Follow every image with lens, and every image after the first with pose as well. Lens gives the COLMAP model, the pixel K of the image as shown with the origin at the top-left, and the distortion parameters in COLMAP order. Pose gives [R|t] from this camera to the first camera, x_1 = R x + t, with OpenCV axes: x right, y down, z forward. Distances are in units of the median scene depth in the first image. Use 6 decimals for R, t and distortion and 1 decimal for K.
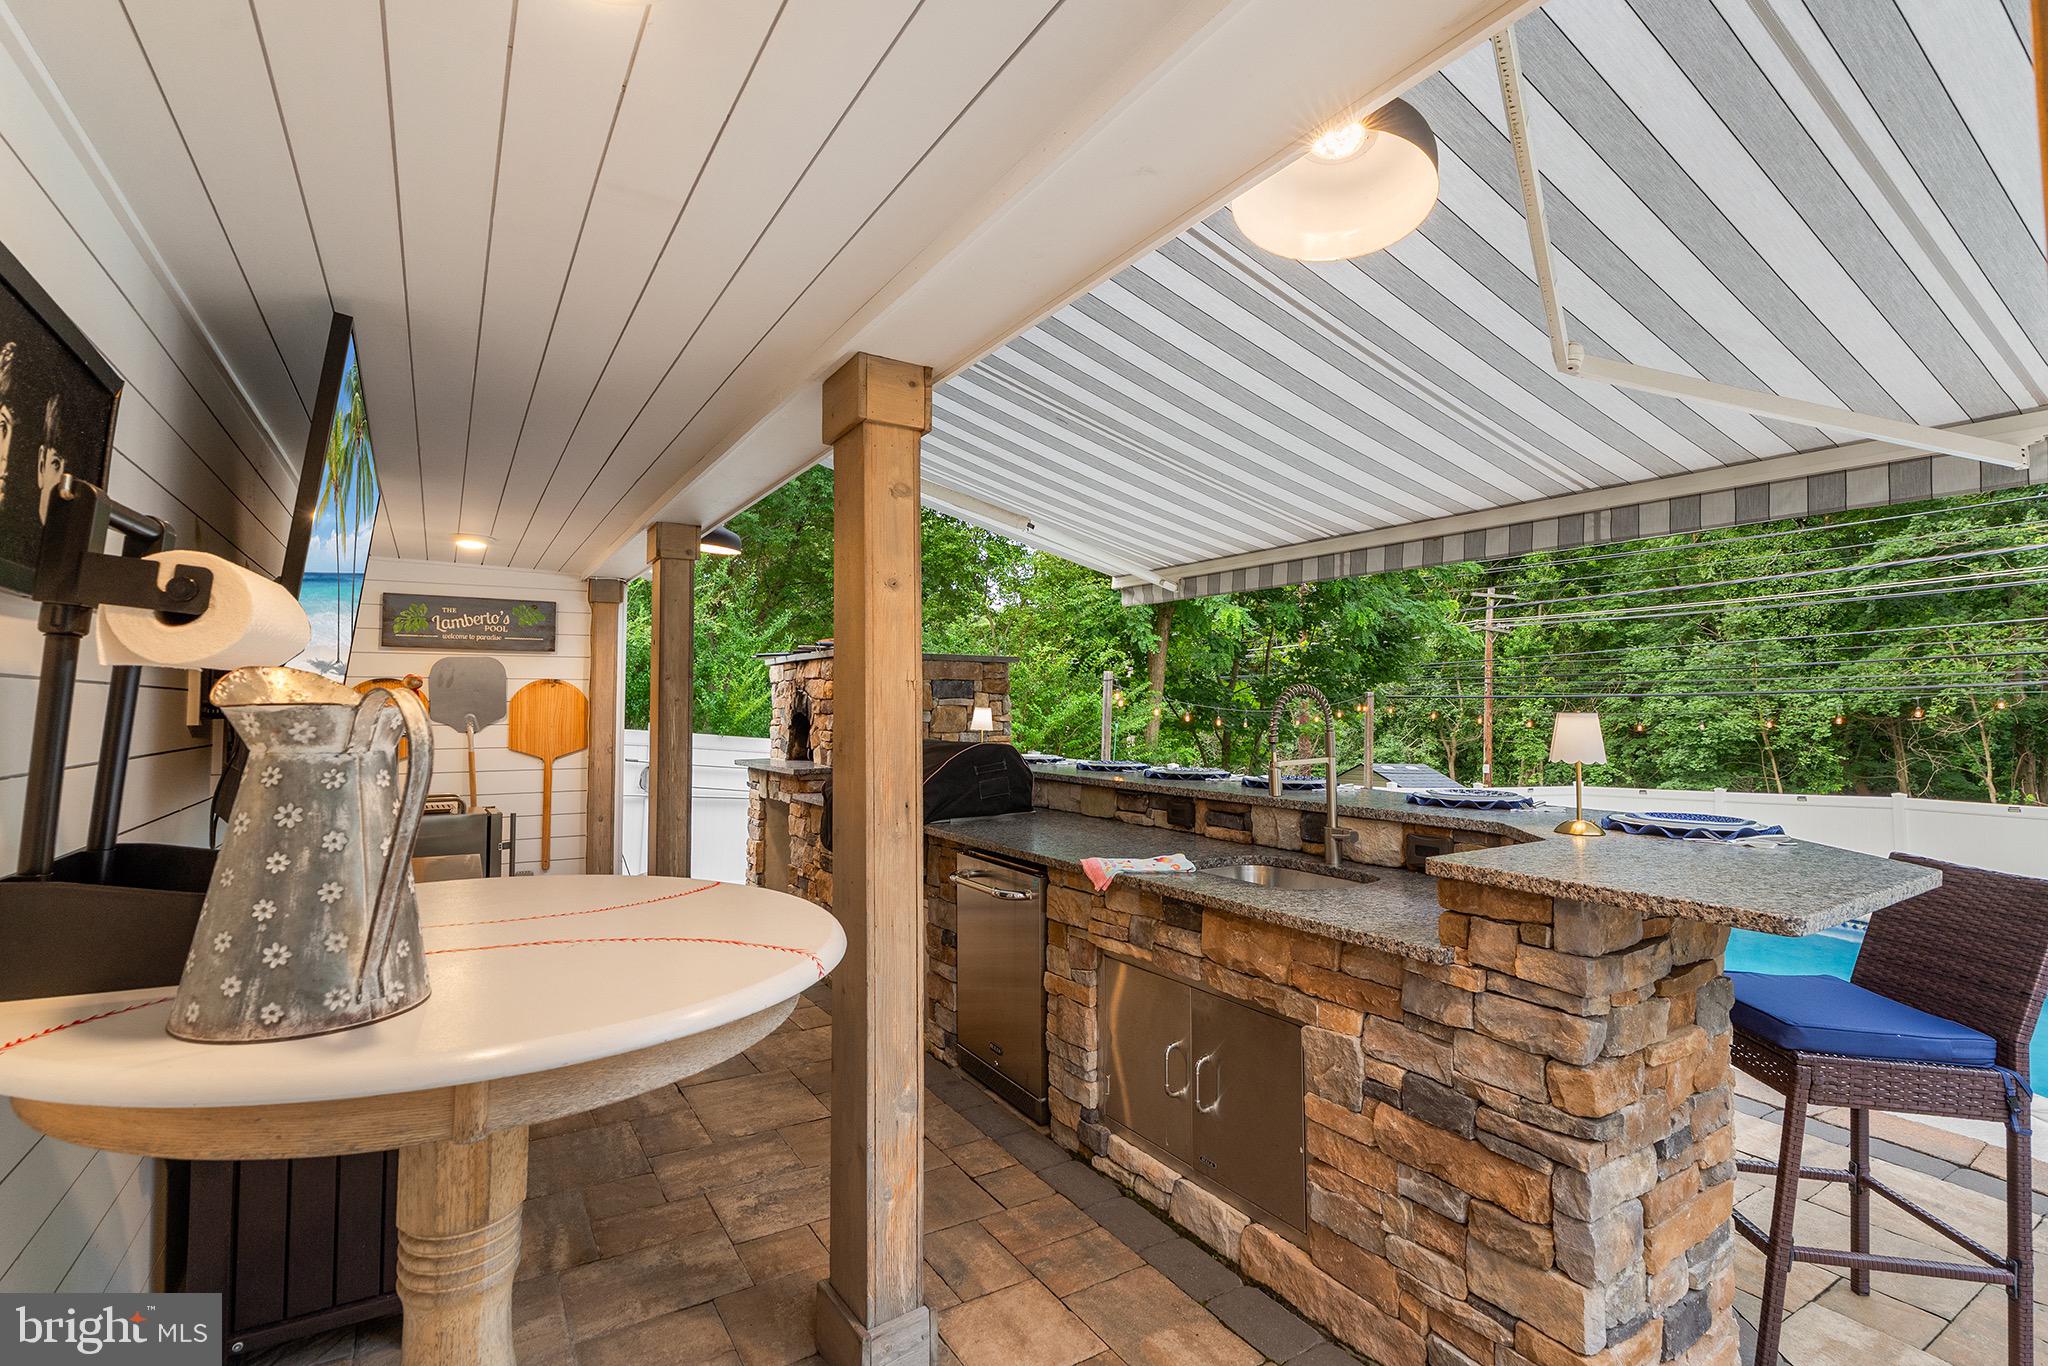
lens RADIAL K [[922.9, 0, 1008.3], [0, 922.9, 680.7], [0, 0, 1]] dist [-0.001430, -0.001101]
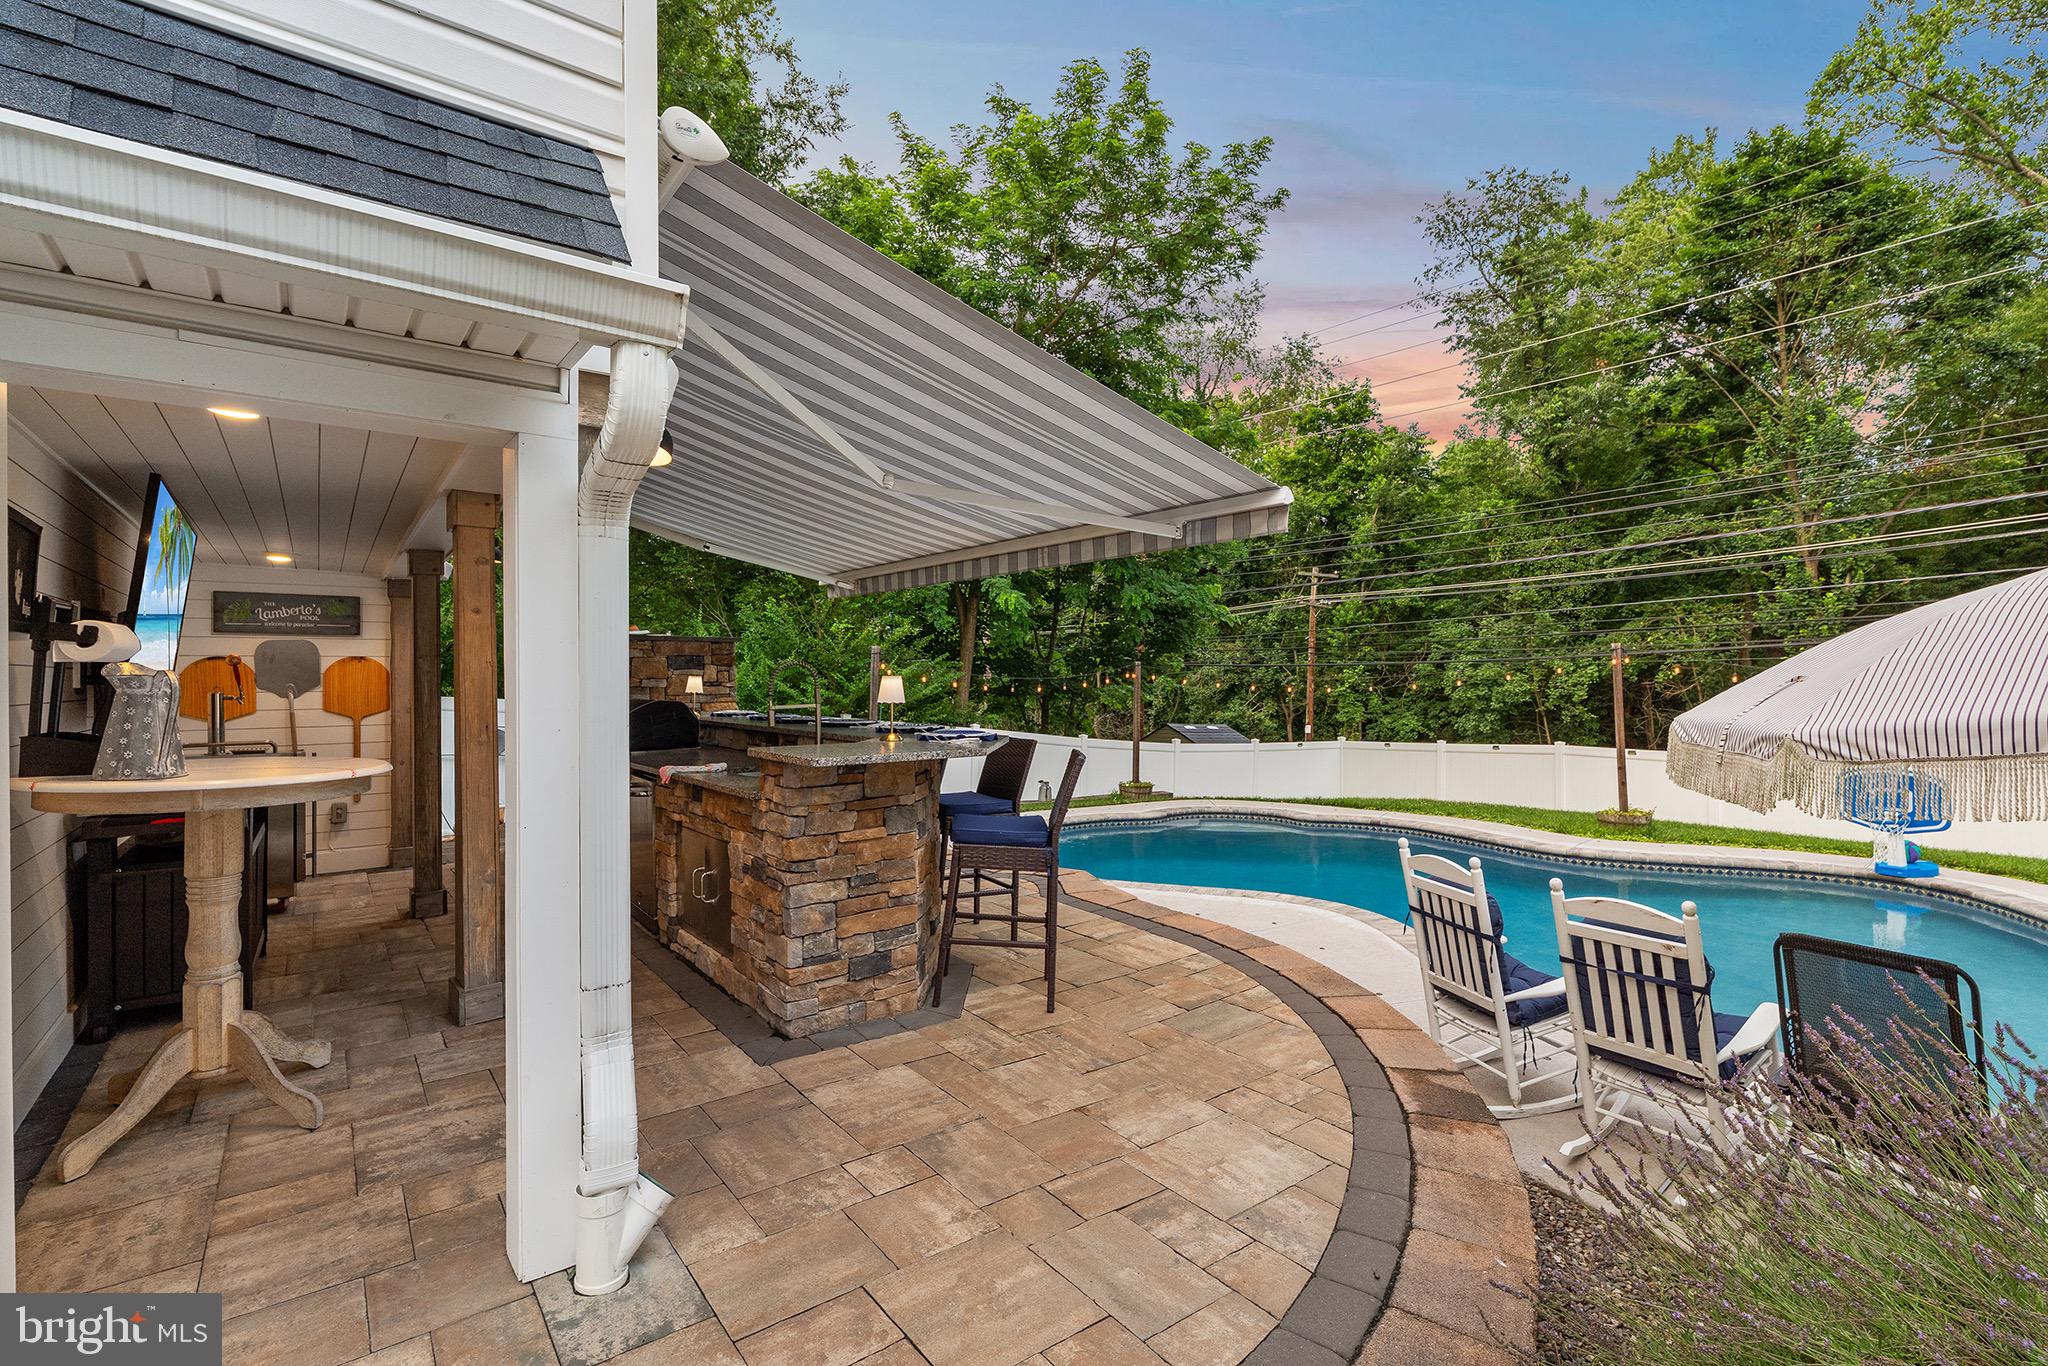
lens RADIAL K [[922.9, 0, 1026.2], [0, 922.9, 688.6], [0, 0, 1]] dist [-0.001430, -0.001101]
pose [[0.994923, -0.006967, 0.100397, 0.307018], [0.002799, 0.999131, 0.041598, -0.007738], [-0.100599, -0.041105, 0.994078, -0.383268]]
